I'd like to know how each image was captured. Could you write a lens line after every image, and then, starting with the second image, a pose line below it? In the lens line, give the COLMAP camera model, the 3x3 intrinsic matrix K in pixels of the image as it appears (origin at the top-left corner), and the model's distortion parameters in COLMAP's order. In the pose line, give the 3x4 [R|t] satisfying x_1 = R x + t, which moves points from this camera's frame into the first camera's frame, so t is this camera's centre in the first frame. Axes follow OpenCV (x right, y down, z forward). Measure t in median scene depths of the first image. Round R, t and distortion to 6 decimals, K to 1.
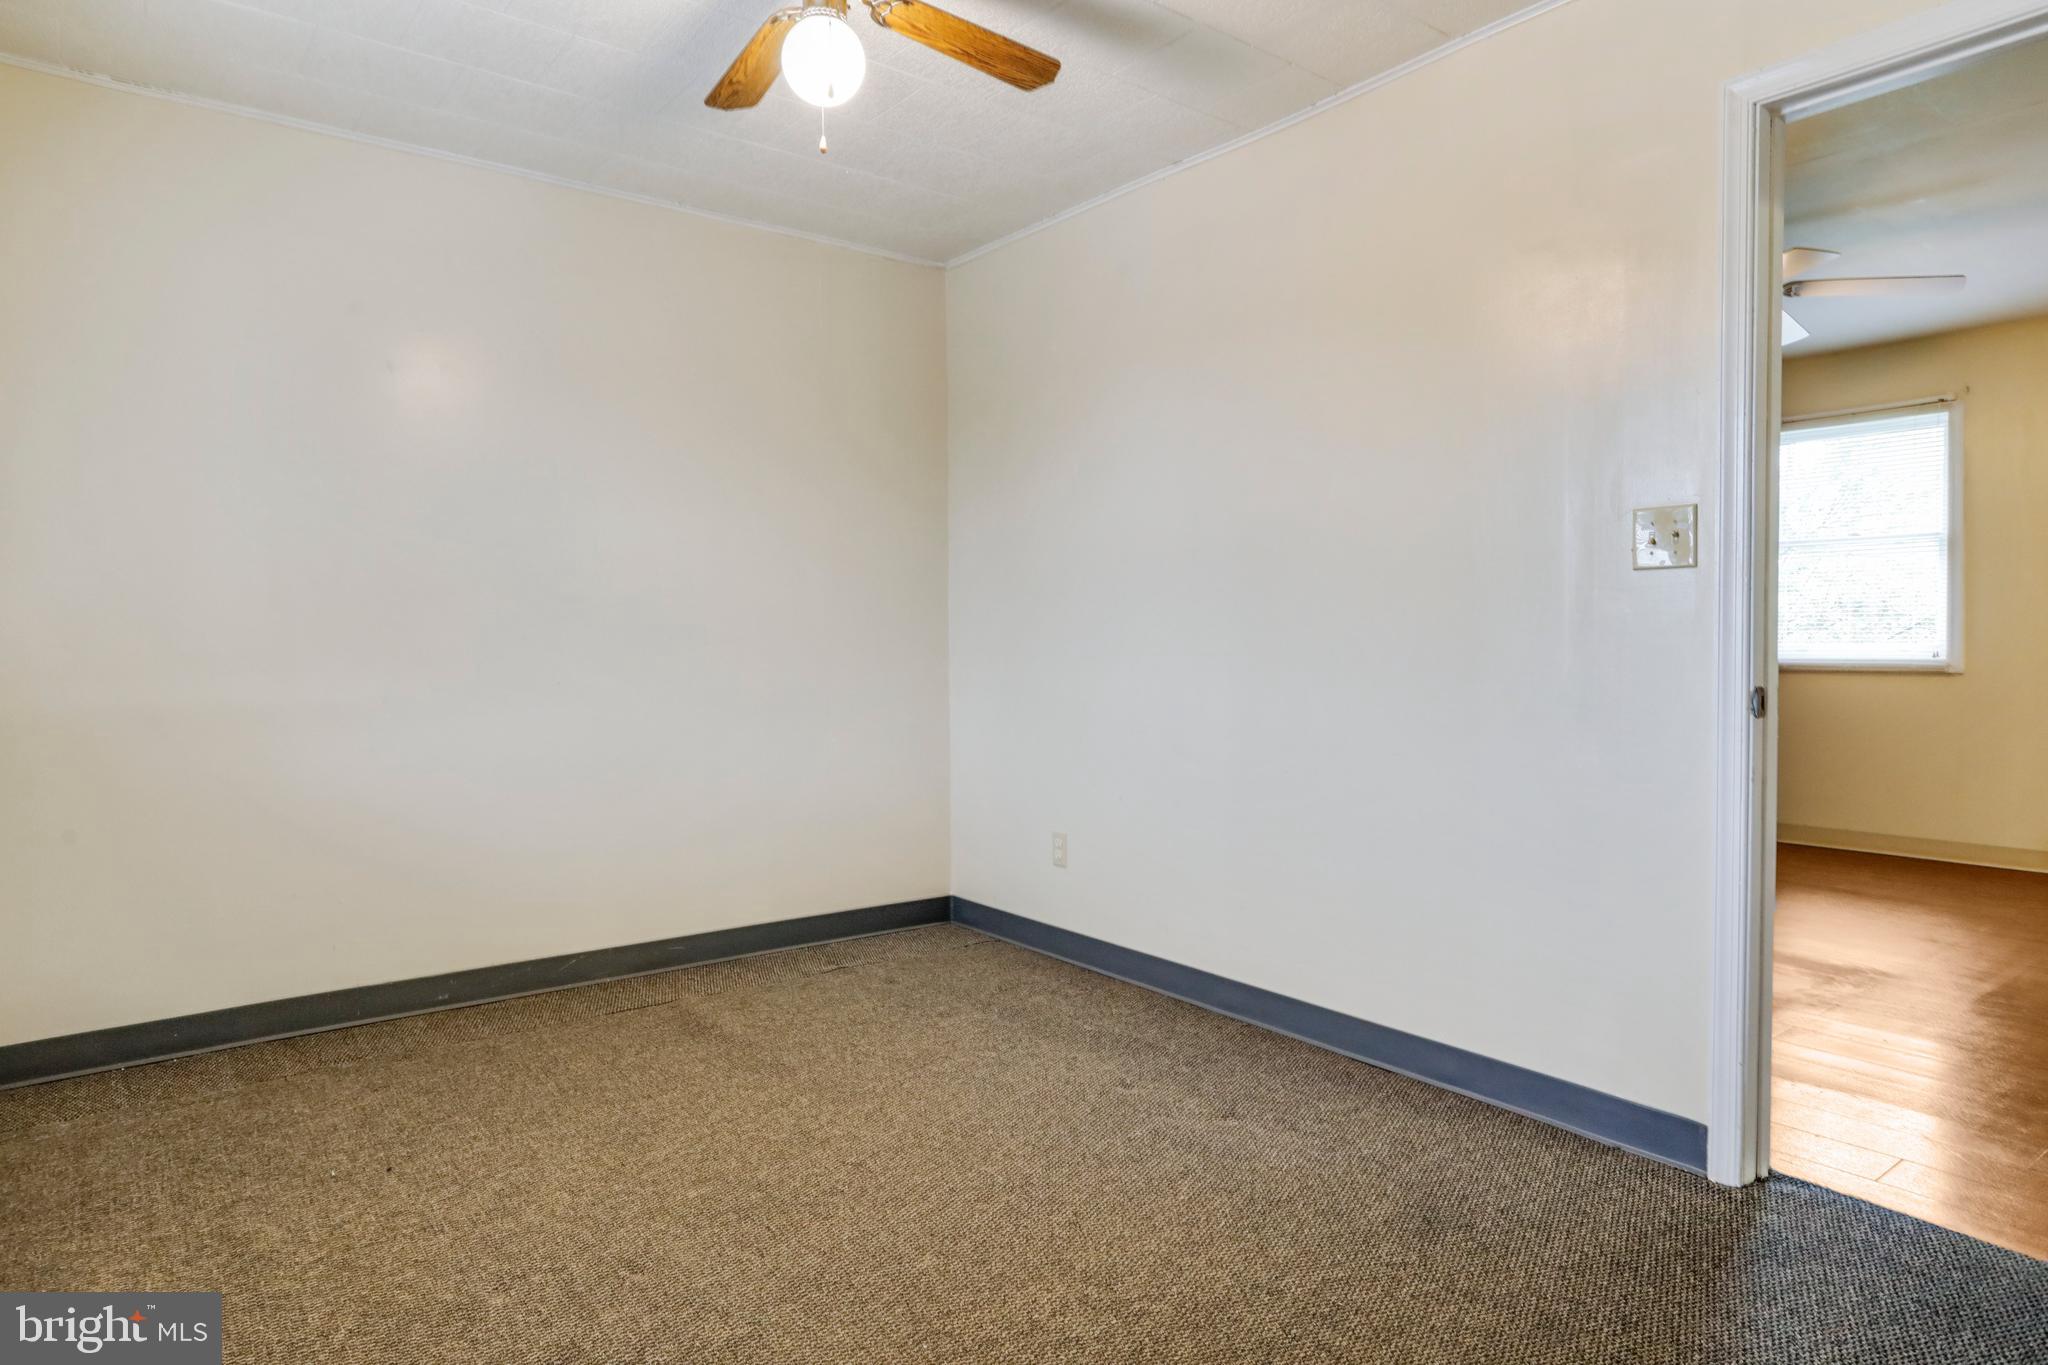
lens RADIAL K [[1164.1, 0, 1020.7], [0, 1164.1, 669.4], [0, 0, 1]] dist [-0.037275, -0.000145]
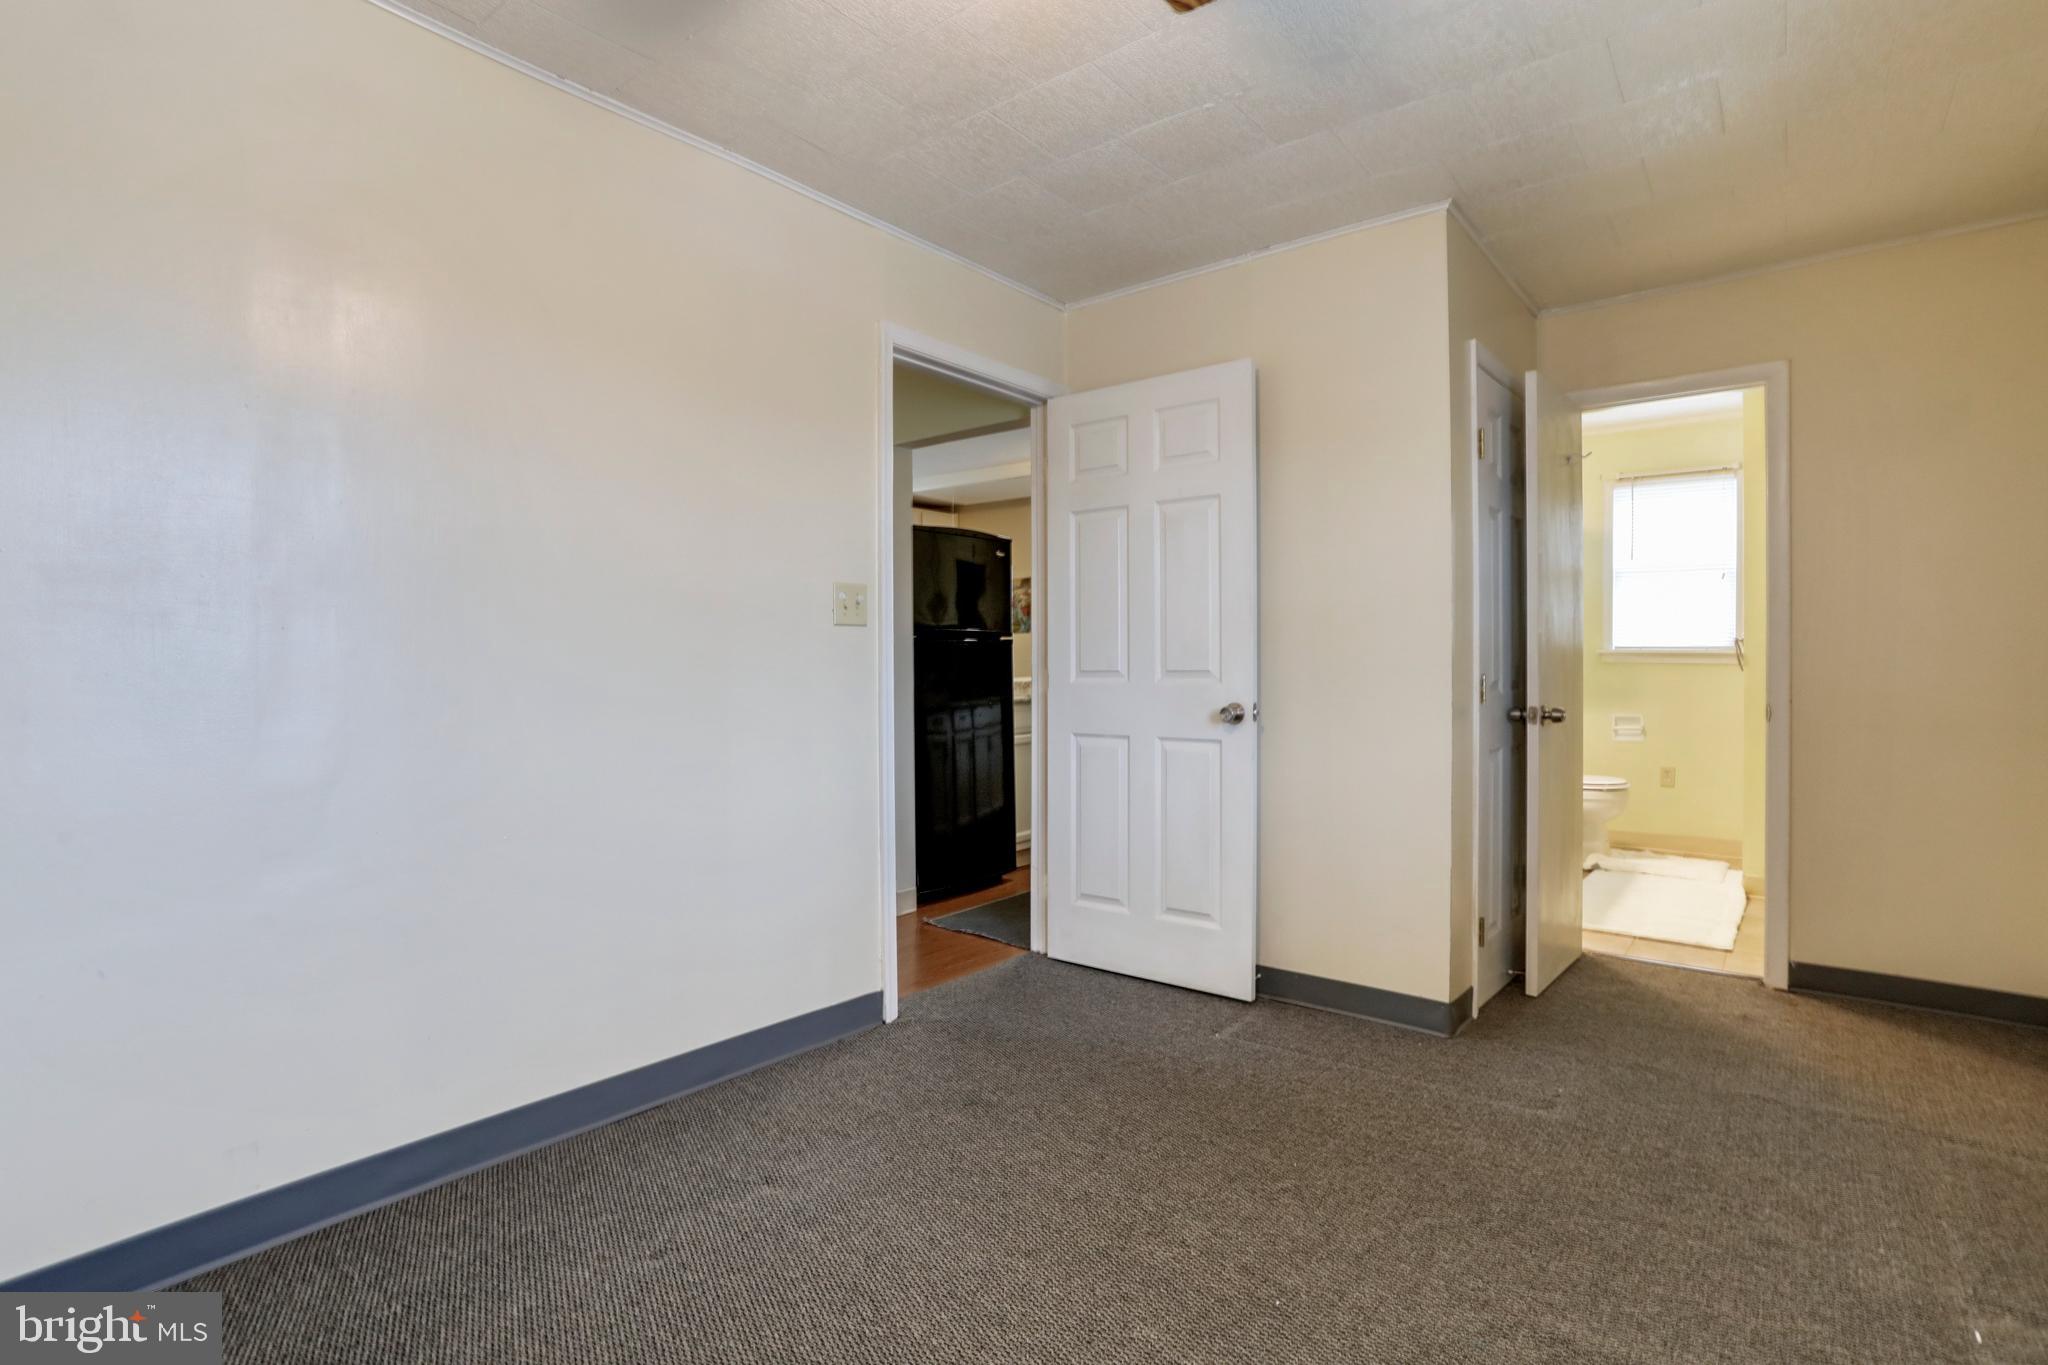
lens RADIAL K [[990.6, 0, 1024.2], [0, 990.6, 666.6], [0, 0, 1]] dist [-0.051773, 0.026977]
pose [[-0.226469, 0.003718, 0.974011, -0.722025], [0.031652, 0.999493, 0.003544, -0.033479], [-0.973504, 0.031632, -0.226472, 1.085185]]
